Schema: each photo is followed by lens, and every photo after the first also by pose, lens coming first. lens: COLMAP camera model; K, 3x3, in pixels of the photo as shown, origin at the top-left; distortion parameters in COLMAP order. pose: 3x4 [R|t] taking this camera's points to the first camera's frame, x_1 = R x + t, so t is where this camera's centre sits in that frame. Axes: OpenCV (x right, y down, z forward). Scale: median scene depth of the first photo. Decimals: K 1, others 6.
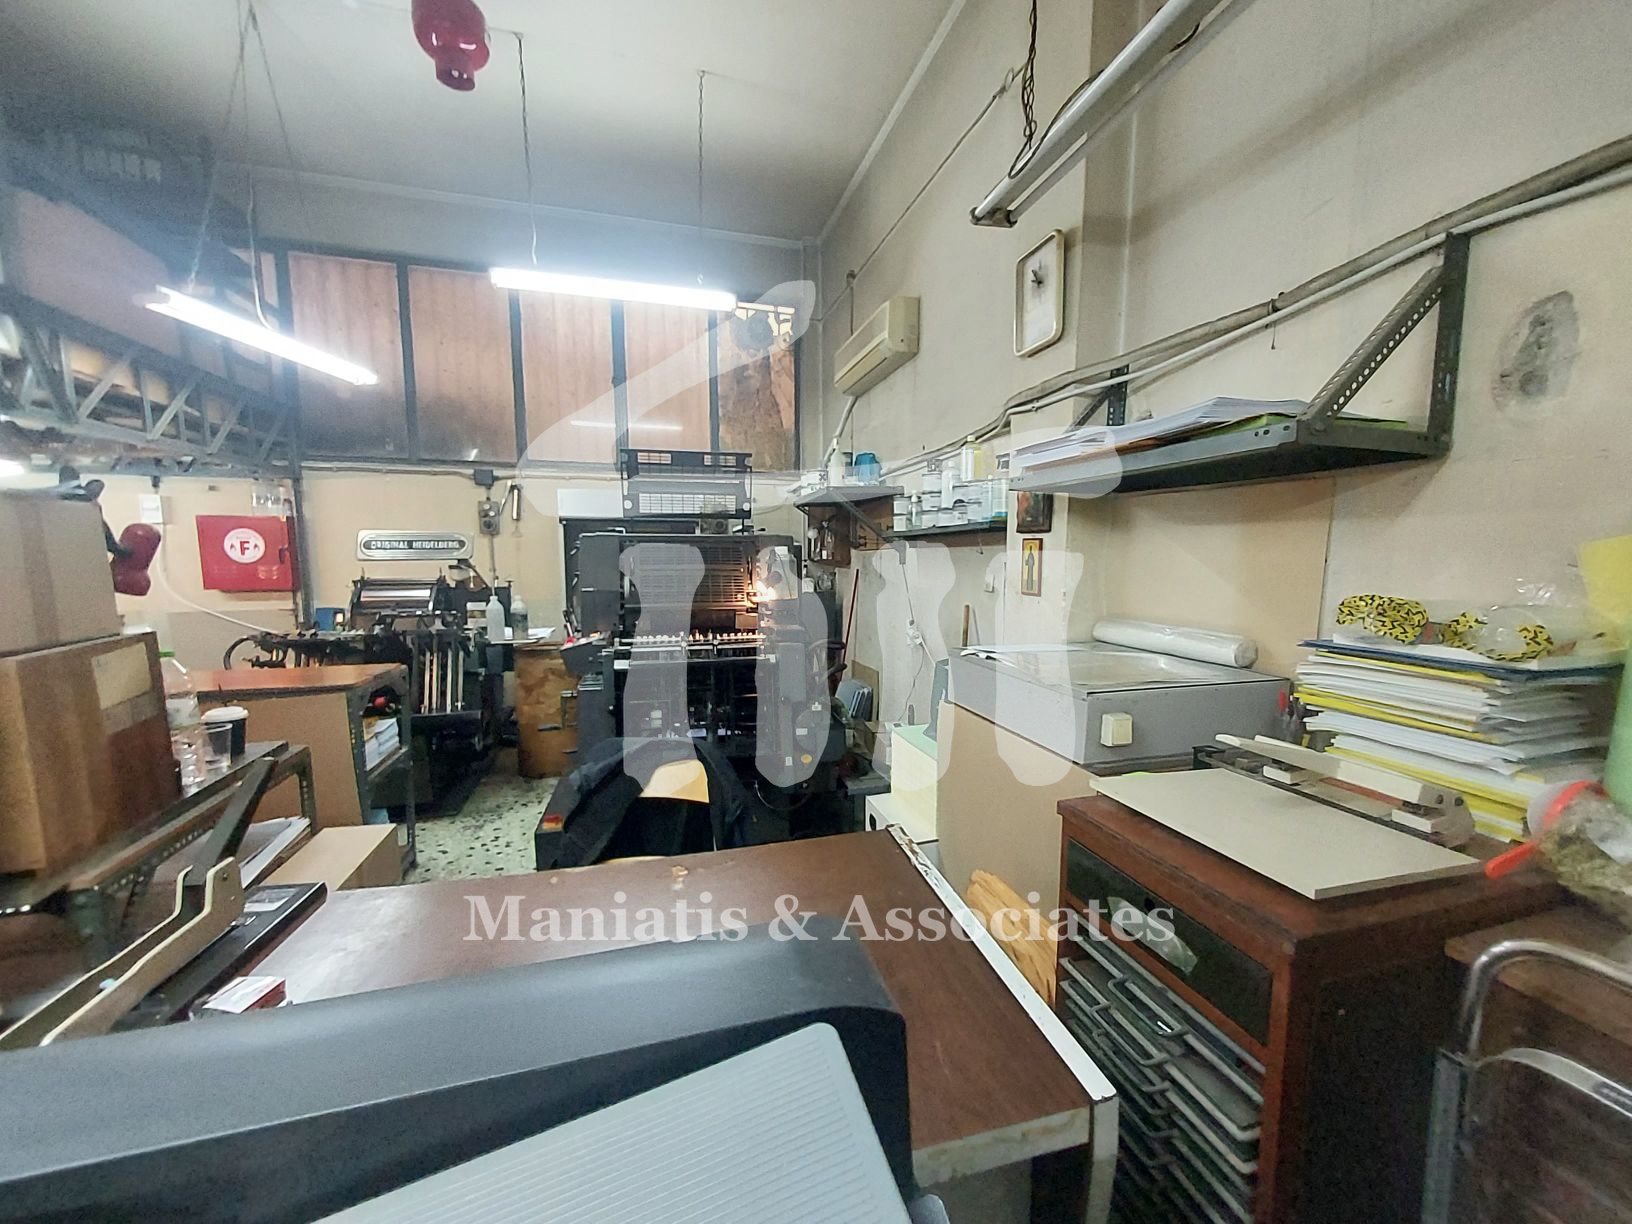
lens RADIAL K [[647.3, 0, 839.0], [0, 647.3, 625.8], [0, 0, 1]] dist [0.003816, -0.003276]
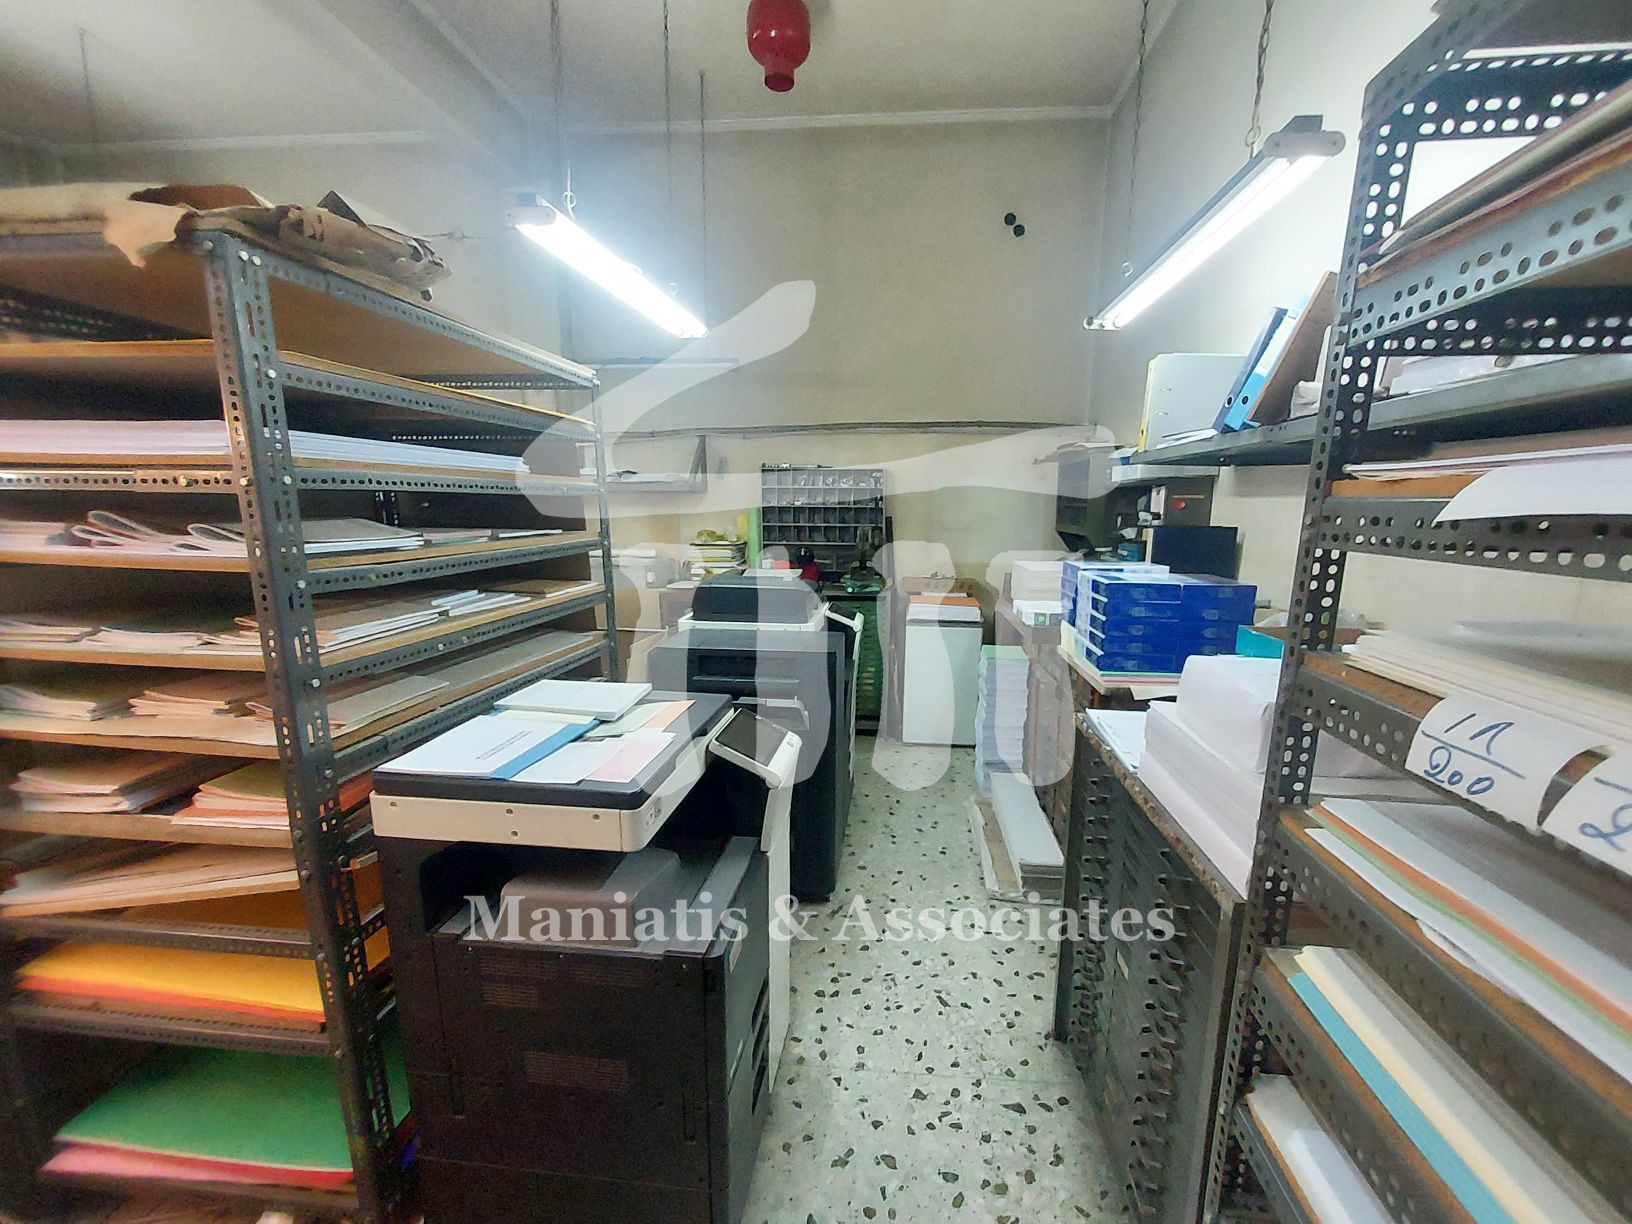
lens RADIAL K [[647.3, 0, 854.8], [0, 647.3, 617.4], [0, 0, 1]] dist [0.003816, -0.003276]
pose [[0.365363, -0.165886, 0.915965, -0.958772], [0.099371, 0.985321, 0.138810, 0.007522], [-0.925546, 0.040304, 0.376484, -0.489935]]
